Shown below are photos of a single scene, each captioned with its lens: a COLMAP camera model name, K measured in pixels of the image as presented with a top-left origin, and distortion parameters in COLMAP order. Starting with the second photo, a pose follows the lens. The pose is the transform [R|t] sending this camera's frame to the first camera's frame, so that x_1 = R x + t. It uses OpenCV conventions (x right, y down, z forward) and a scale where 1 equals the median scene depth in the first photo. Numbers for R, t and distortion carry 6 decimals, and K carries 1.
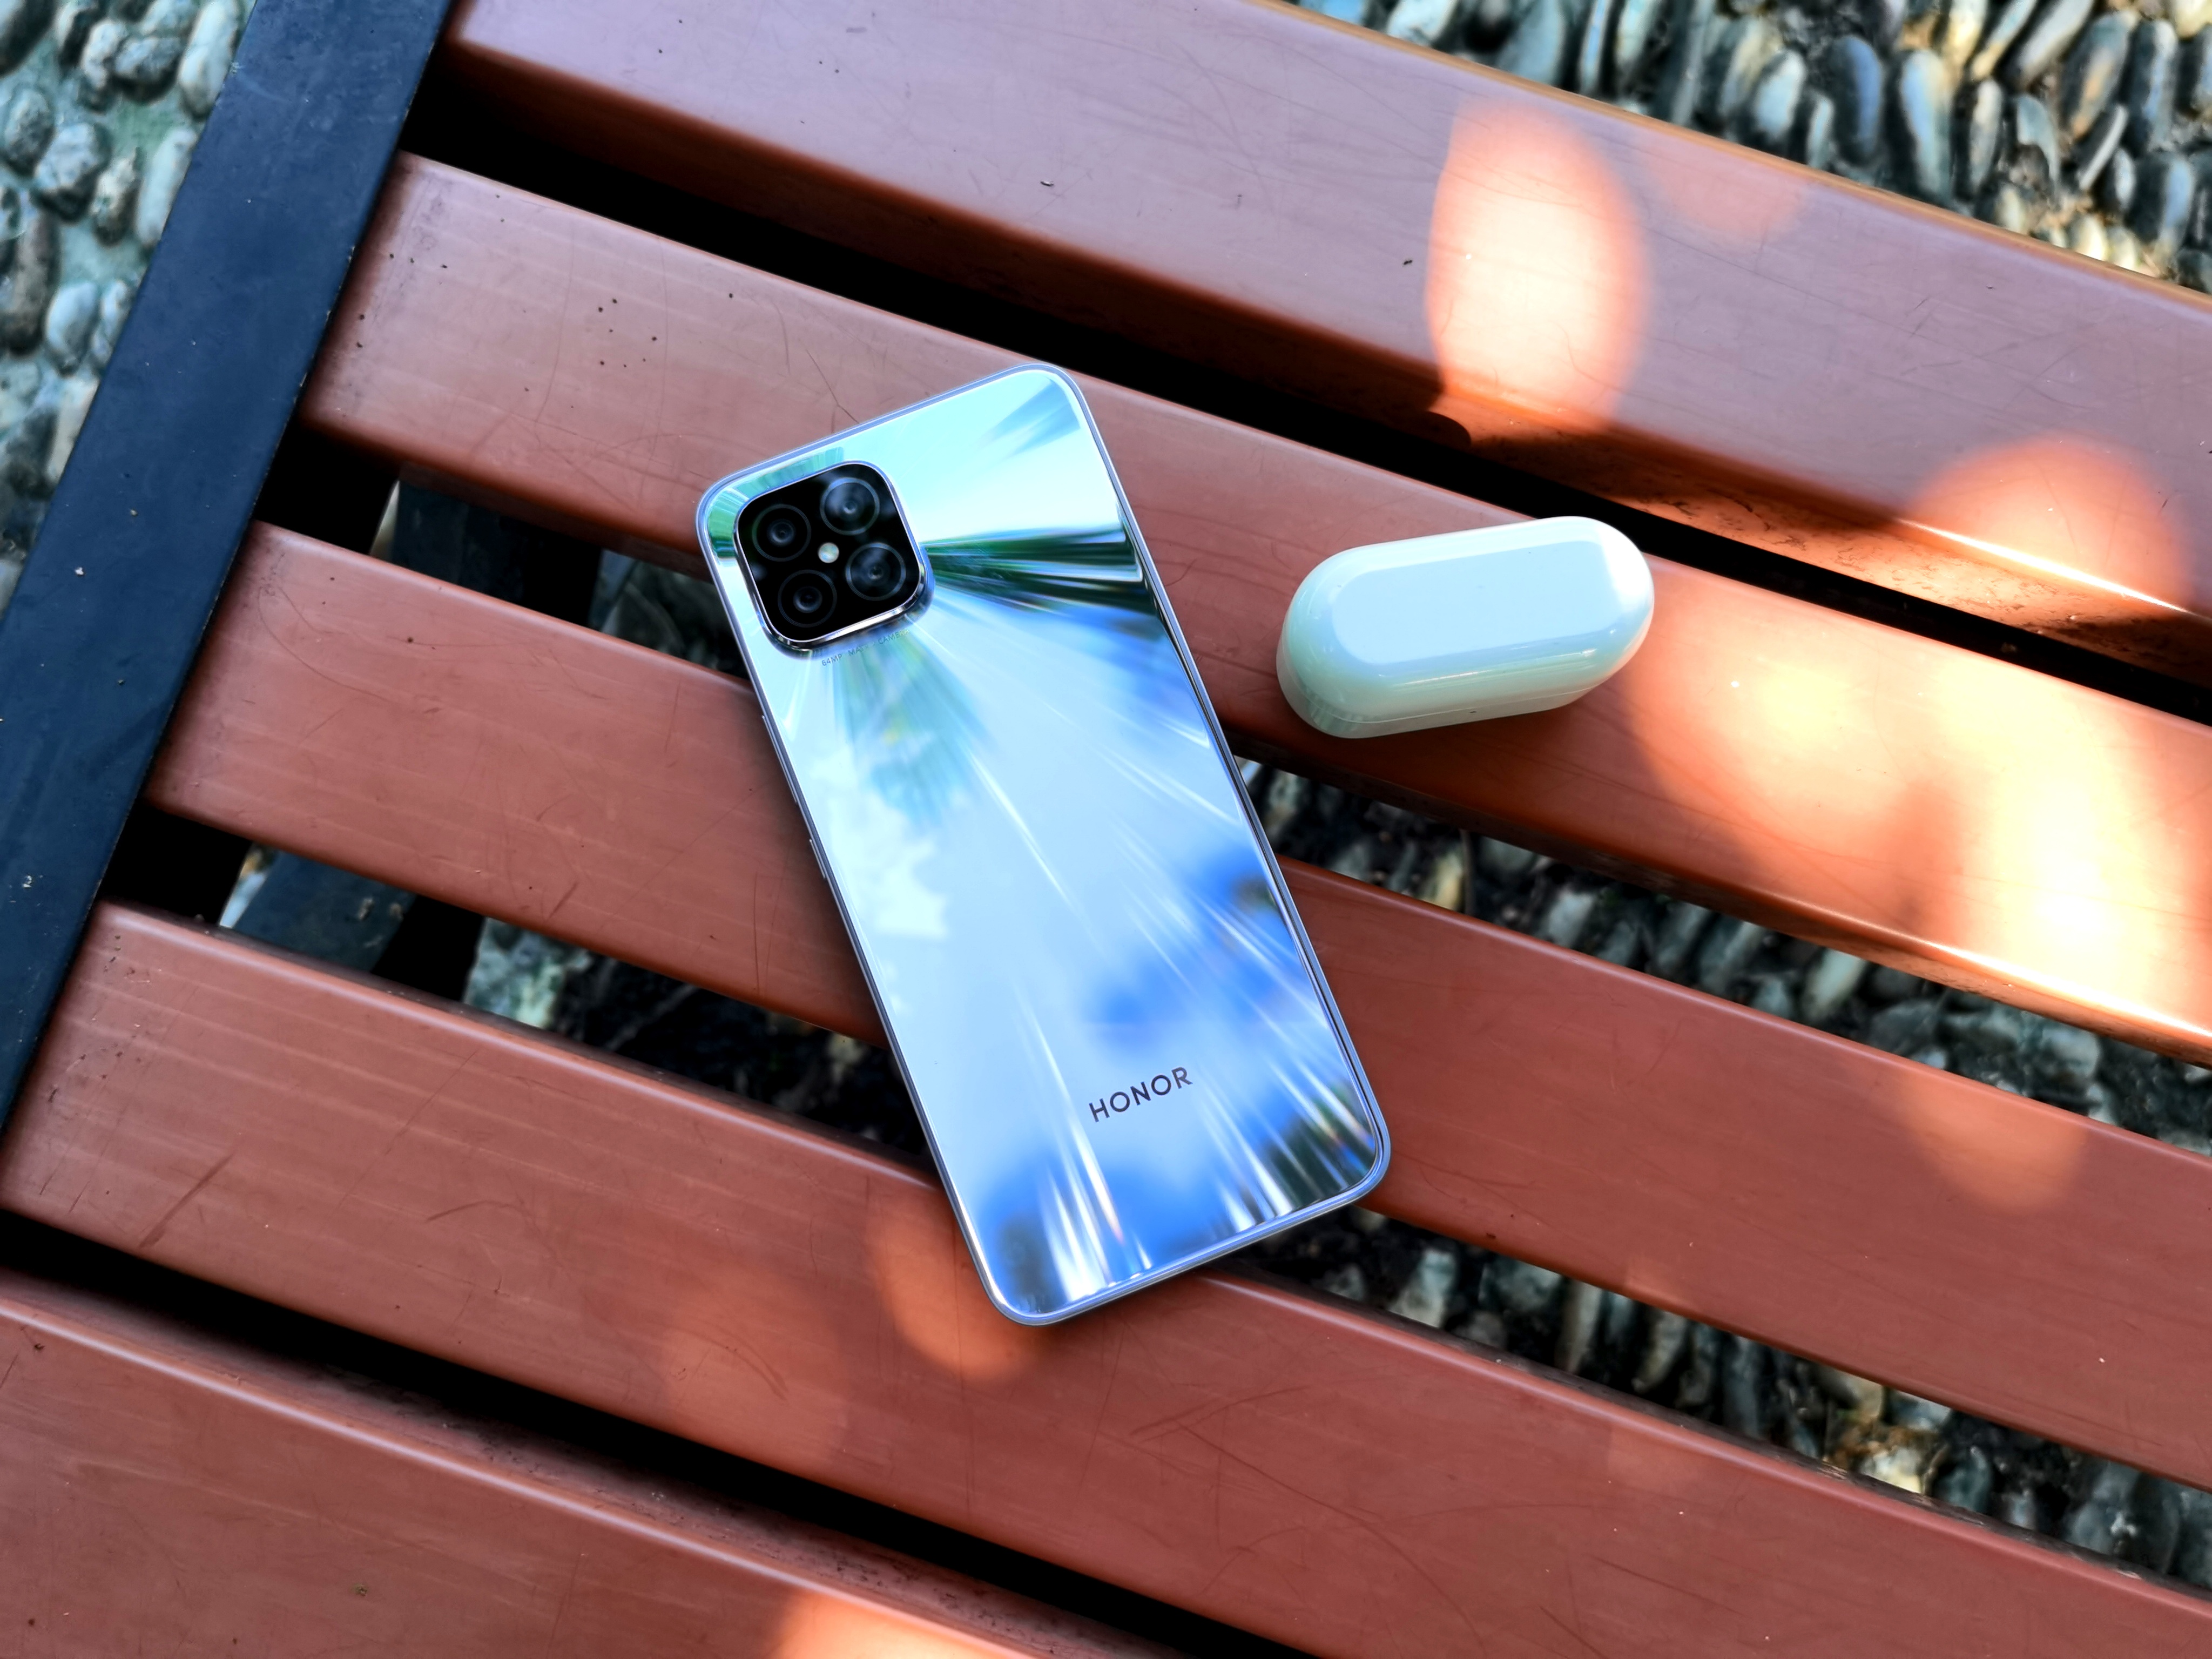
lens RADIAL K [[1969.8, 0, 1106.0], [0, 1969.8, 829.5], [0, 0, 1]] dist [0.130034, -0.254545]
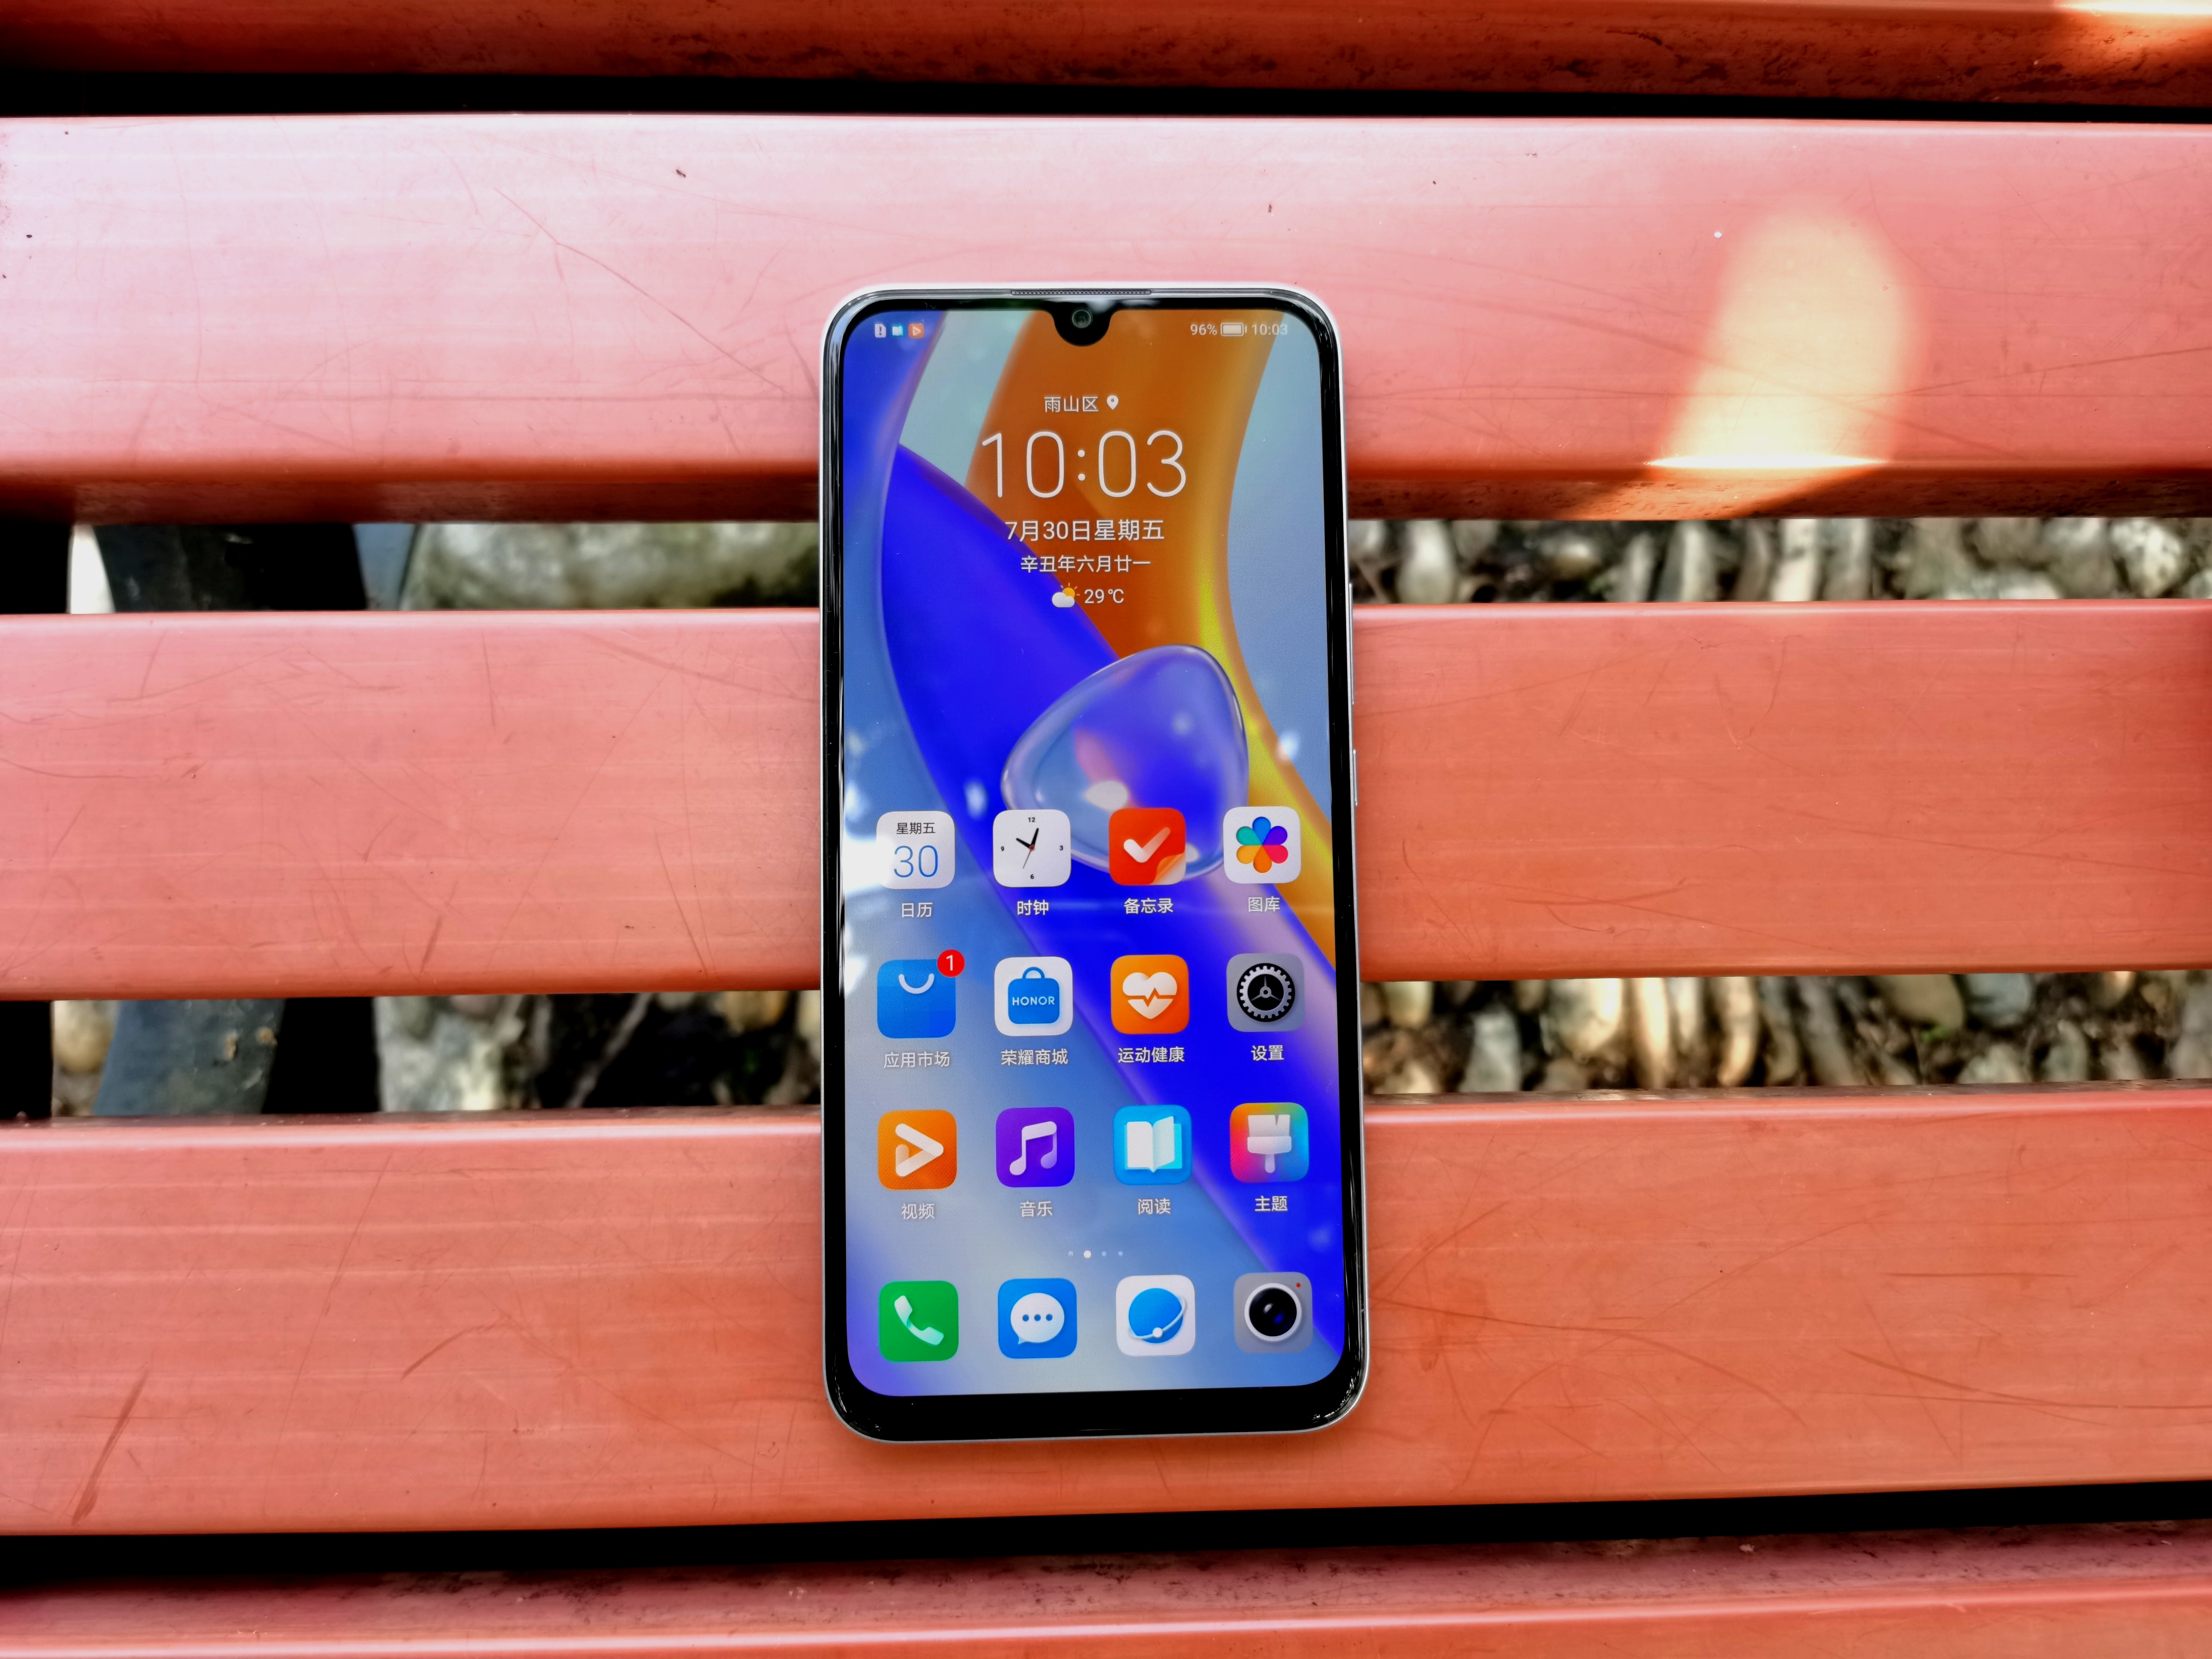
lens RADIAL K [[1937.2, 0, 1106.0], [0, 1937.2, 829.5], [0, 0, 1]] dist [0.041145, -0.204378]
pose [[0.944385, -0.325546, 0.046451, -0.039874], [0.322786, 0.944682, 0.058183, 0.034164], [-0.062823, -0.039953, 0.997225, 0.212096]]
